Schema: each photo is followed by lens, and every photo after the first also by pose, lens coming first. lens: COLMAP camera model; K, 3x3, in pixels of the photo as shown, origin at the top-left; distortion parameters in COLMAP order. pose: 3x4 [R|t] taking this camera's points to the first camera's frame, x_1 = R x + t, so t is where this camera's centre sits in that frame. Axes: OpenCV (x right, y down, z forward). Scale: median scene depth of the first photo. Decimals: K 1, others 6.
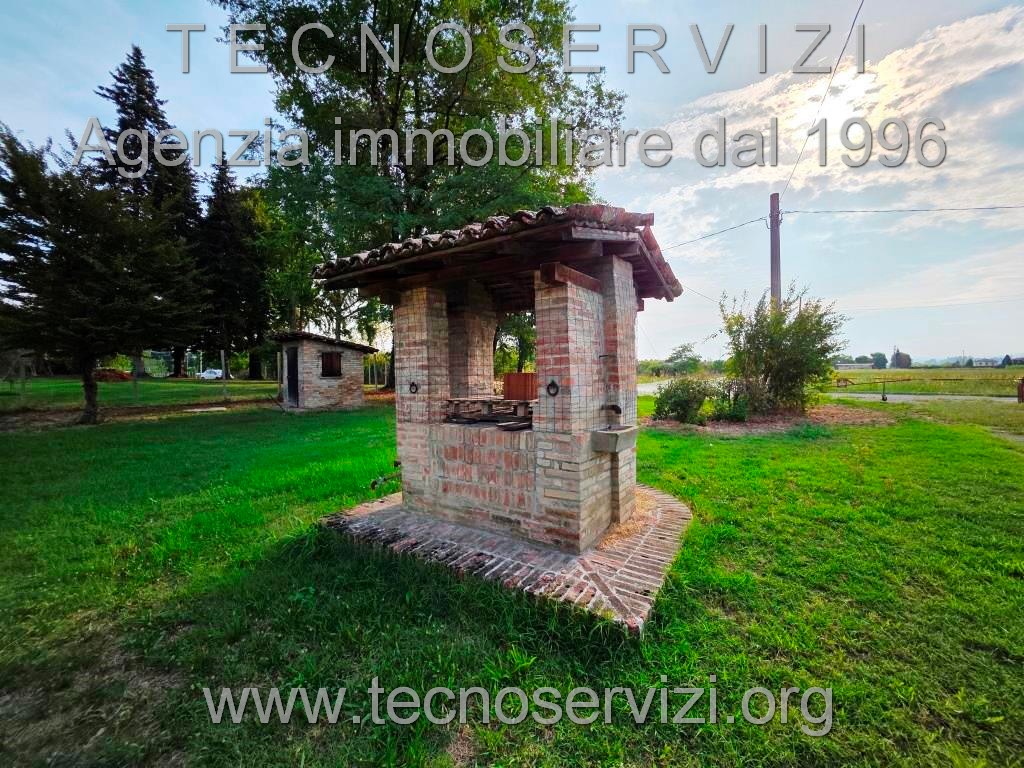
lens RADIAL K [[416.4, 0, 512.6], [0, 416.4, 384.2], [0, 0, 1]] dist [0.006003, -0.001552]
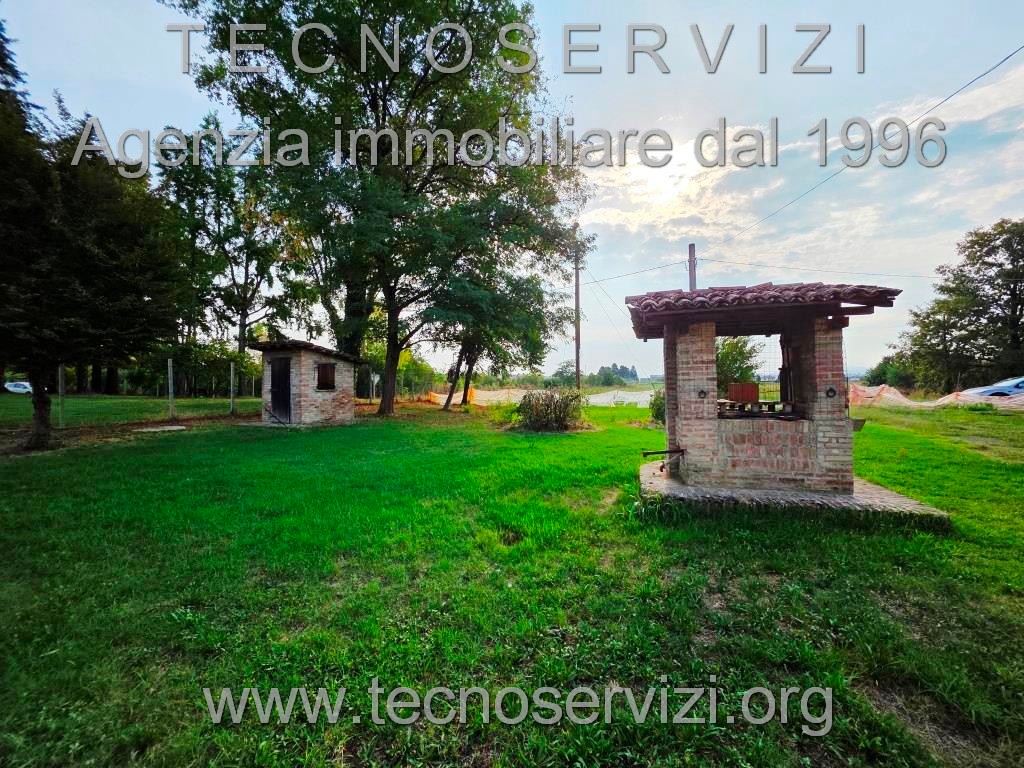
lens RADIAL K [[416.4, 0, 510.1], [0, 416.4, 382.4], [0, 0, 1]] dist [0.006003, -0.001552]
pose [[0.947967, 0.001788, 0.318365, -1.347671], [0.009938, 0.999331, -0.035205, 0.012898], [-0.318215, 0.036538, 0.947314, -0.115416]]
